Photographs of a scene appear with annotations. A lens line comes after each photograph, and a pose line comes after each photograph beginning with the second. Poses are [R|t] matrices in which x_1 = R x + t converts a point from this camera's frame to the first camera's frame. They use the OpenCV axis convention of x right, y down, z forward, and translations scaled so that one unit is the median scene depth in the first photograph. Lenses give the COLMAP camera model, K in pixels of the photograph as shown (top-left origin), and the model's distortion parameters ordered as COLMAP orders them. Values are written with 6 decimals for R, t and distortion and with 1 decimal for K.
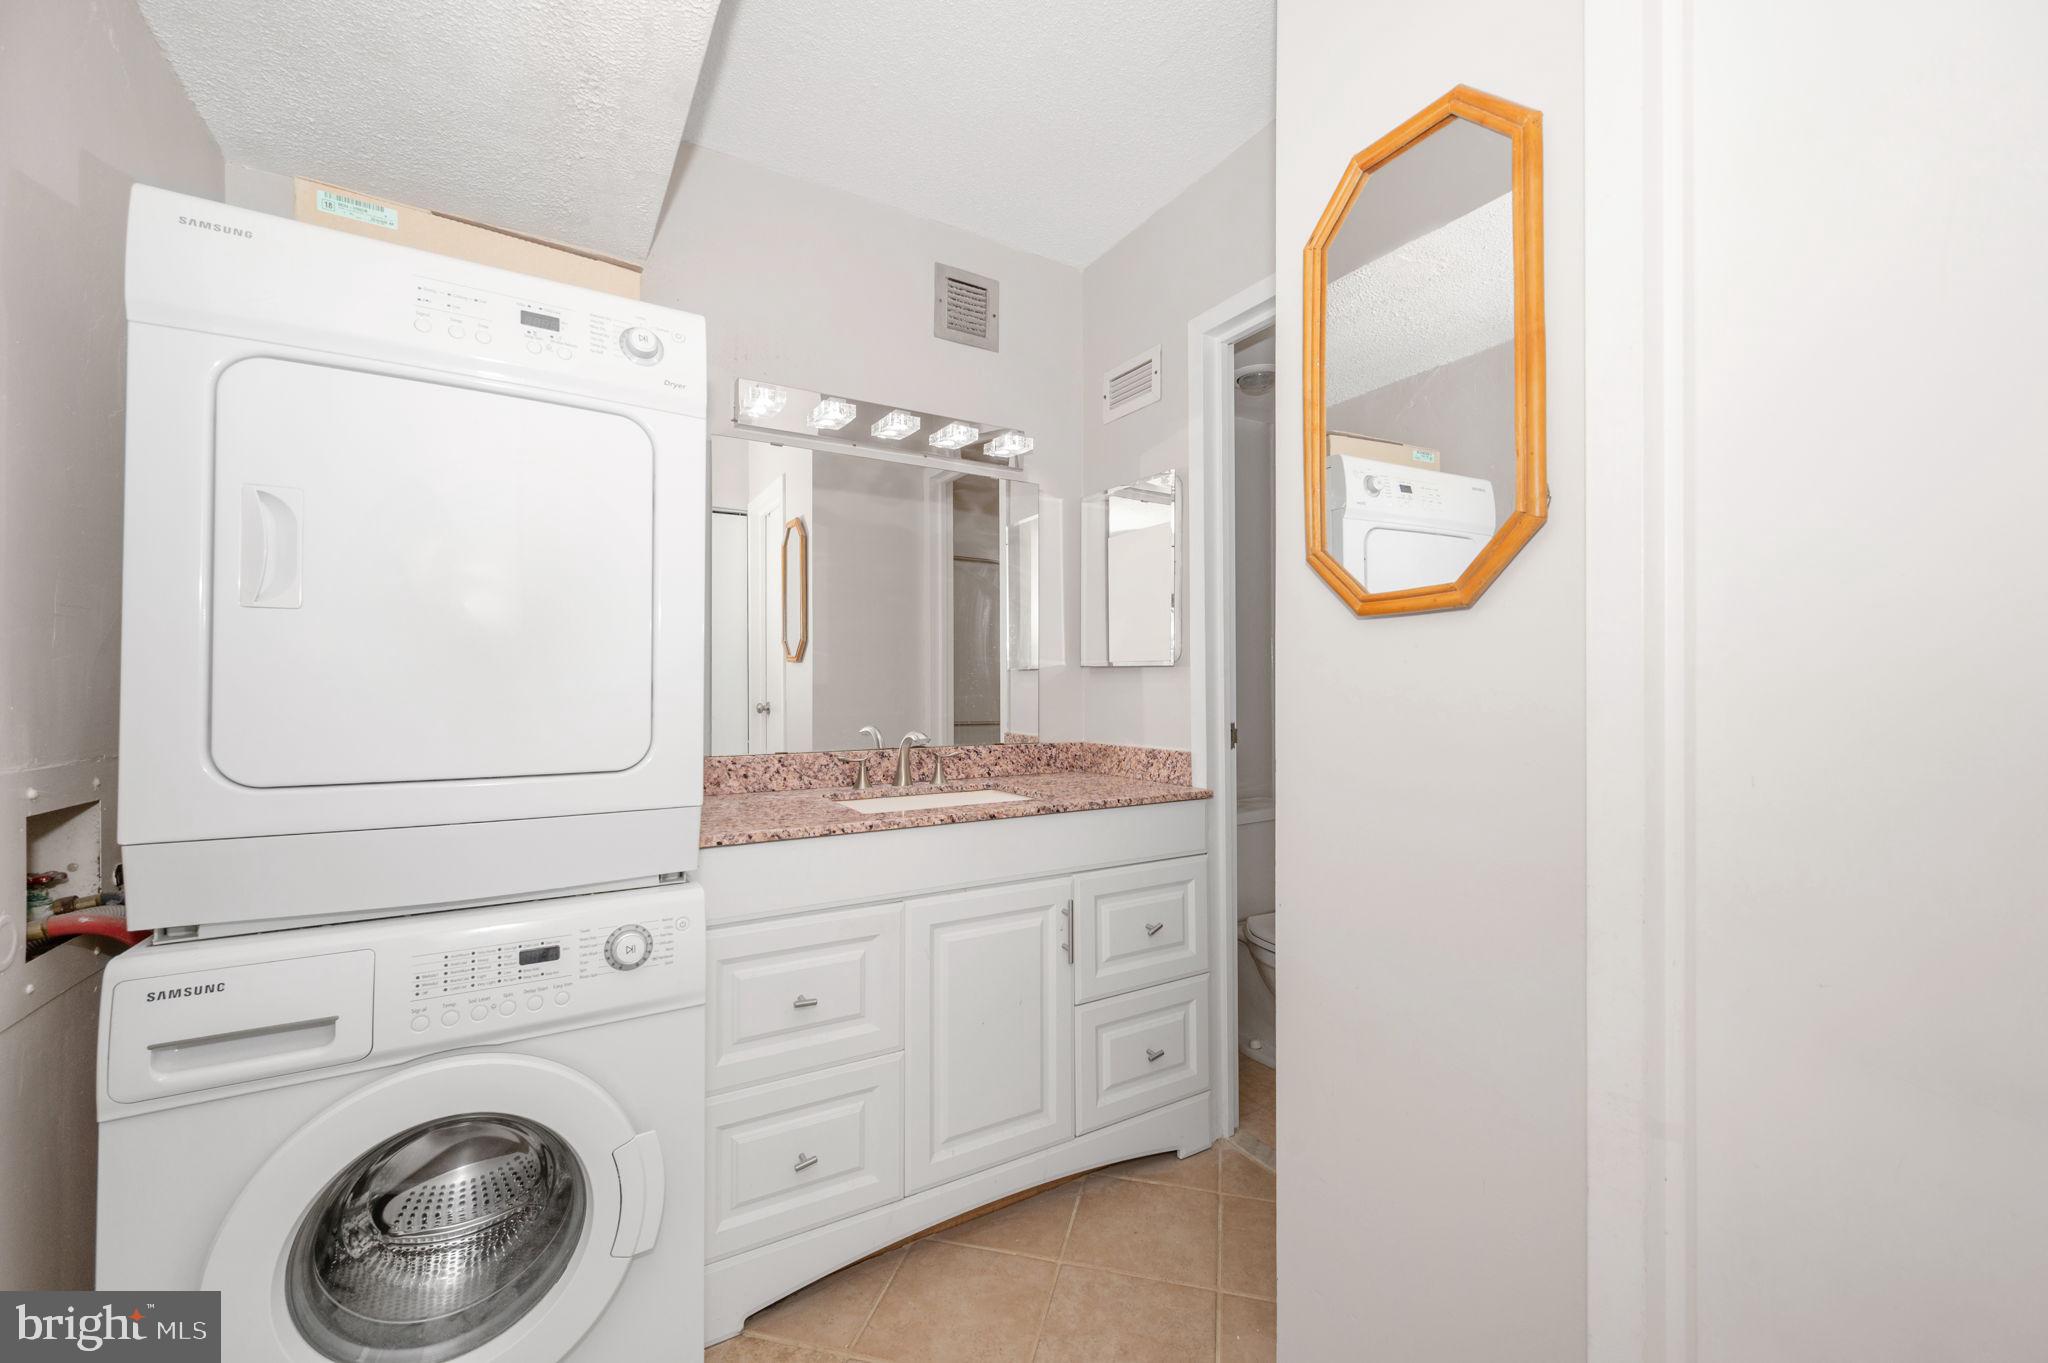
lens RADIAL K [[797.9, 0, 1024.0], [0, 797.9, 681.5], [0, 0, 1]] dist [0.000132, 0.000094]
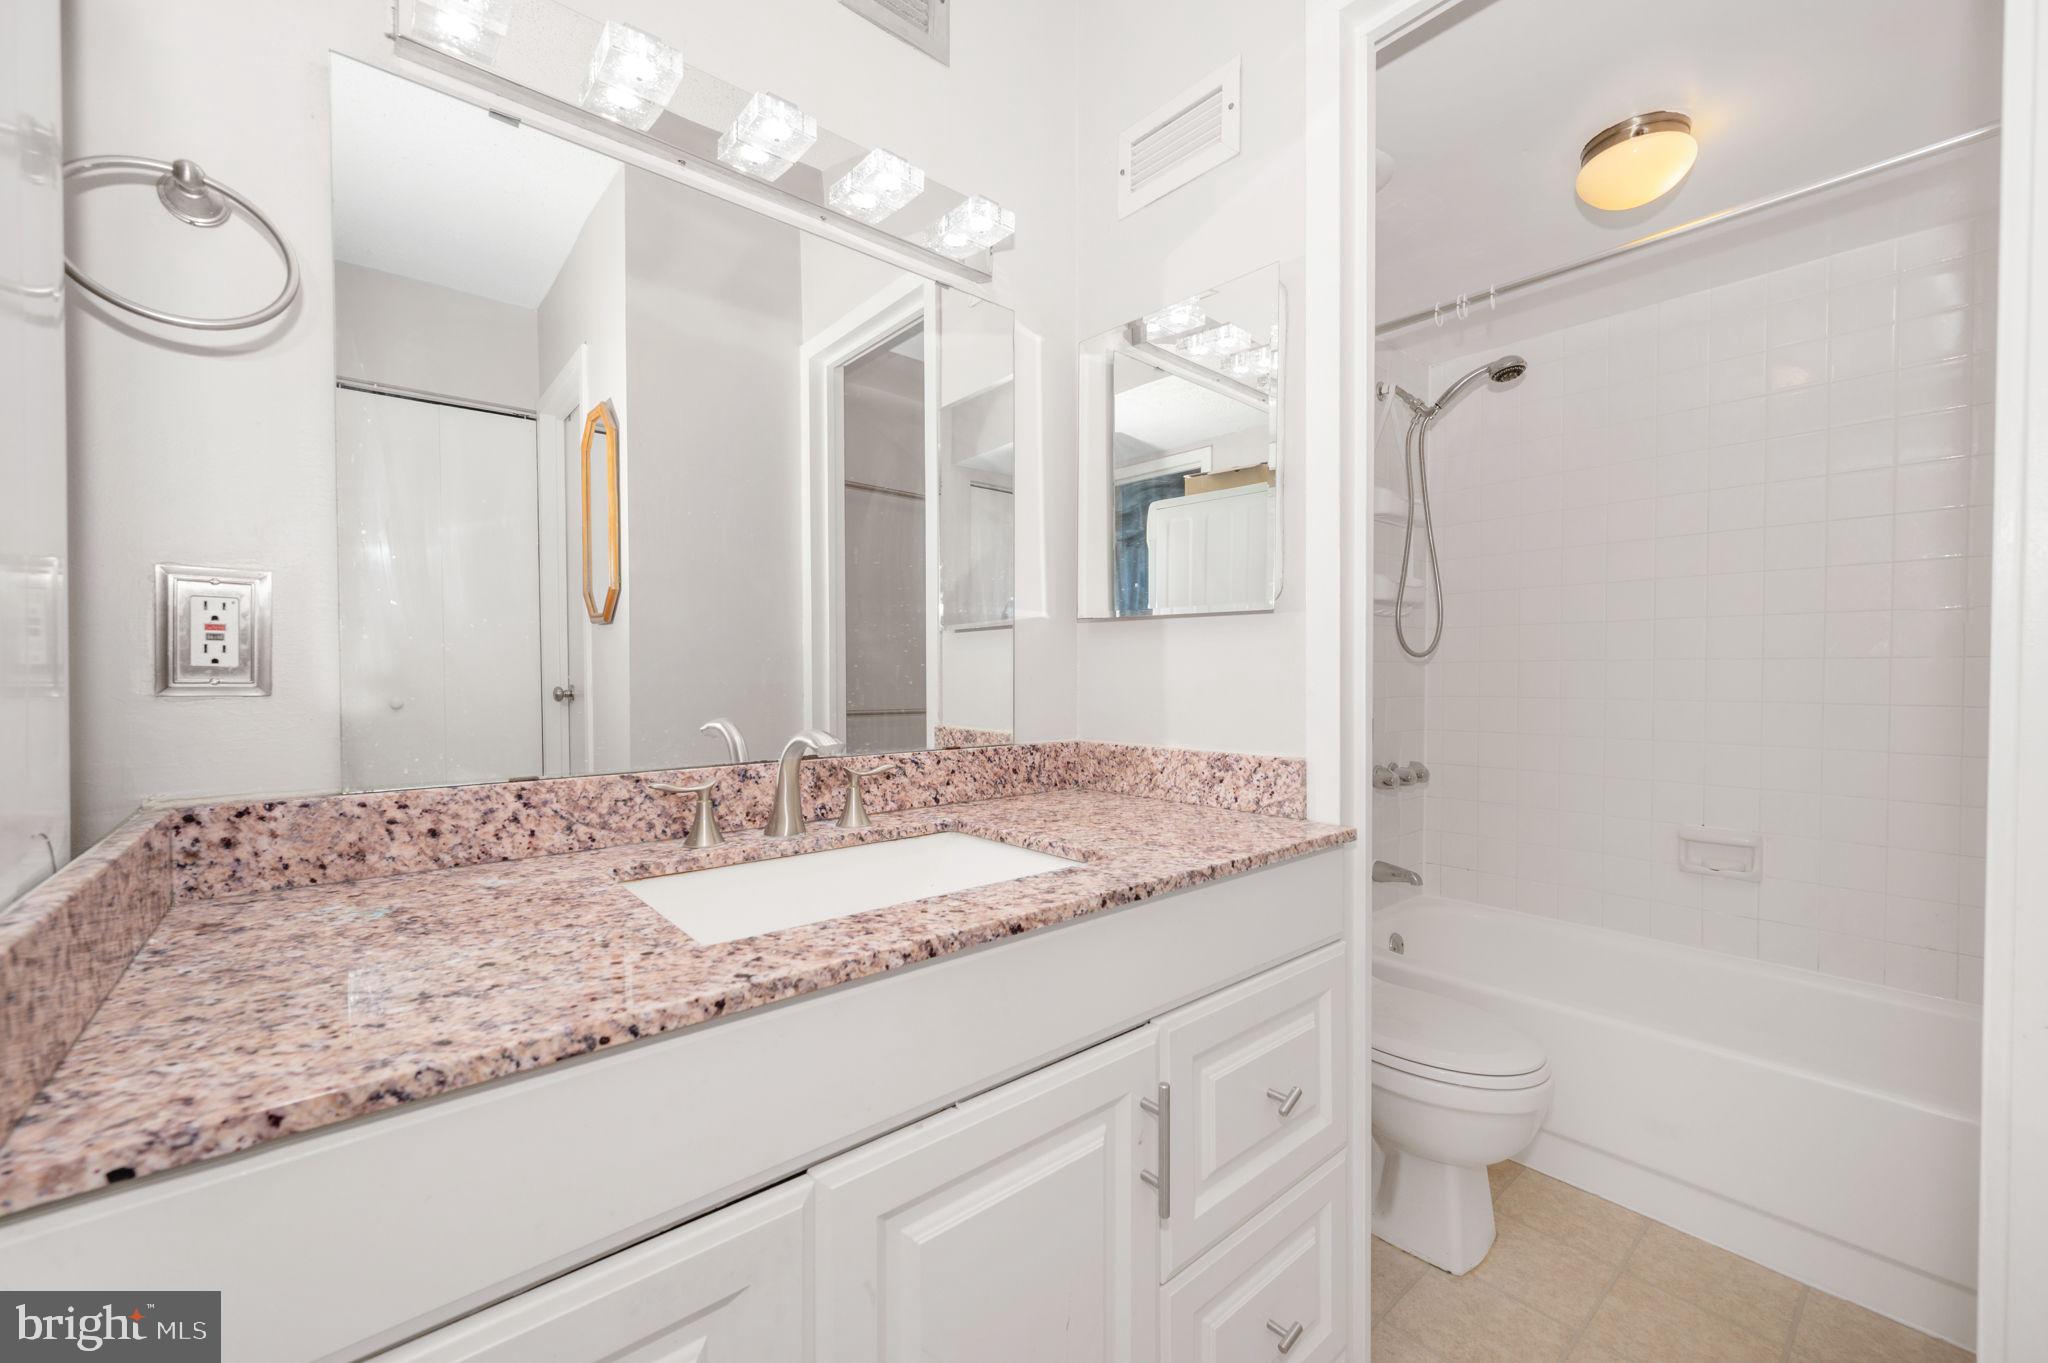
lens RADIAL K [[821.4, 0, 1024.0], [0, 821.4, 681.5], [0, 0, 1]] dist [0.002936, -0.000130]
pose [[0.987168, -0.002726, 0.159665, -0.081175], [0.000205, 0.999875, 0.015808, 0.022065], [-0.159688, -0.015572, 0.987045, 0.432520]]
